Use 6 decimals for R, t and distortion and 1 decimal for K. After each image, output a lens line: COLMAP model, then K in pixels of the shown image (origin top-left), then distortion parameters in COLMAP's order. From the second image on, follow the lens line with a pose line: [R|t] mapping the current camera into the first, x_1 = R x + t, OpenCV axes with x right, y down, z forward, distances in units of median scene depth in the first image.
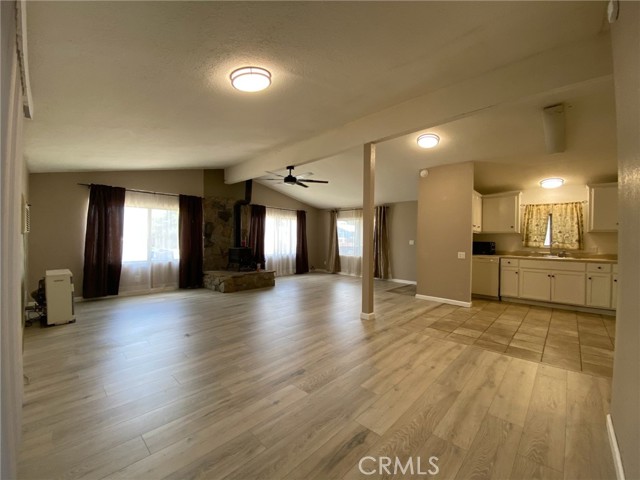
lens RADIAL K [[261.6, 0, 320.0], [0, 261.6, 240.0], [0, 0, 1]] dist [0.023599, -0.028352]
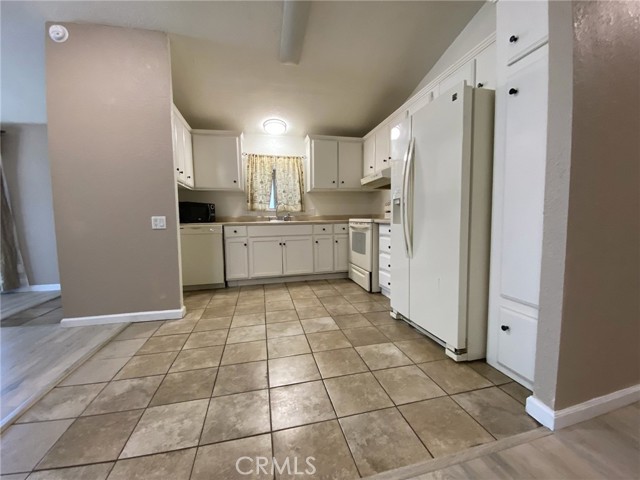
lens RADIAL K [[261.6, 0, 320.0], [0, 261.6, 240.0], [0, 0, 1]] dist [0.023599, -0.028352]
pose [[0.557745, -0.093090, 0.824776, 0.269854], [0.028755, 0.995261, 0.092887, 0.050142], [-0.829514, -0.028091, 0.557779, 0.425350]]
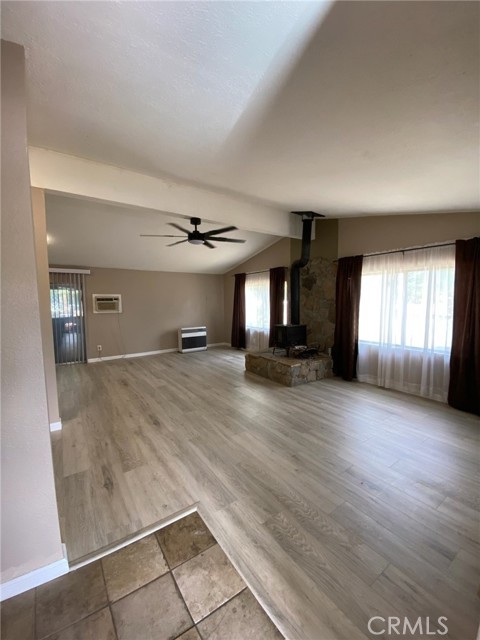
lens RADIAL K [[261.6, 0, 240.0], [0, 261.6, 320.0], [0, 0, 1]] dist [0.023599, -0.028352]
pose [[-0.211433, 0.070483, -0.974848, 0.601693], [0.001989, 0.997425, 0.071685, -0.048884], [0.977390, 0.013218, -0.211029, 1.281209]]
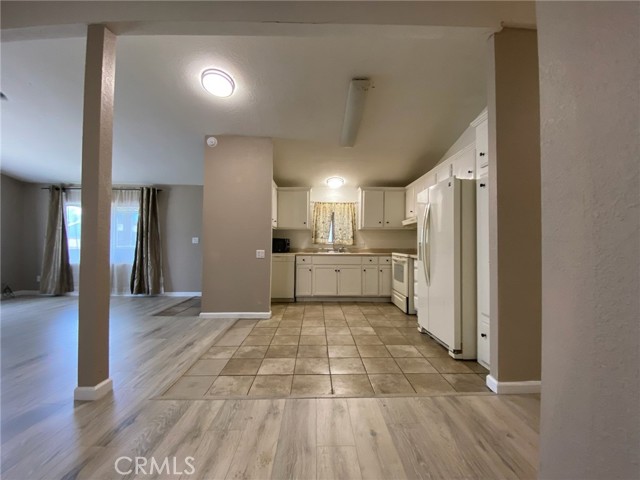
lens RADIAL K [[258.7, 0, 320.0], [0, 258.7, 240.0], [0, 0, 1]] dist [0.020993, -0.021760]
pose [[0.716878, 0.000916, 0.697198, 0.114692], [0.007064, 0.999938, -0.008577, 0.022078], [-0.697163, 0.011074, 0.716827, 0.292003]]
